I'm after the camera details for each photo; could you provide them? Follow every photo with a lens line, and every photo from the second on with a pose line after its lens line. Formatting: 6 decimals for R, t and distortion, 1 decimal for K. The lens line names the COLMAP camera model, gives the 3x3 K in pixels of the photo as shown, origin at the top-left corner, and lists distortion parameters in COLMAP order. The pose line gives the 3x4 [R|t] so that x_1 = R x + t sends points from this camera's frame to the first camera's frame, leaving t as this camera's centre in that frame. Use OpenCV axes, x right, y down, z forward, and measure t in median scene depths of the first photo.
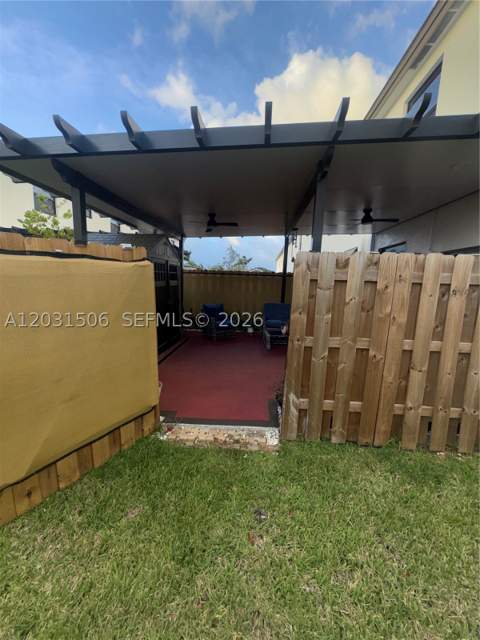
lens RADIAL K [[252.6, 0, 238.0], [0, 252.6, 319.1], [0, 0, 1]] dist [-0.004845, 0.000009]
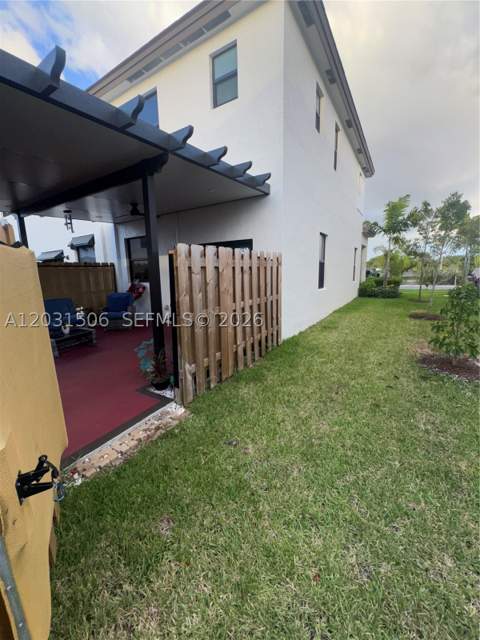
lens RADIAL K [[254.6, 0, 240.0], [0, 254.6, 320.0], [0, 0, 1]] dist [0.085445, 0.000108]
pose [[0.500897, -0.217711, 0.837677, -0.633054], [0.182479, 0.972655, 0.143677, -0.037737], [-0.846051, 0.080891, 0.526928, 0.117423]]
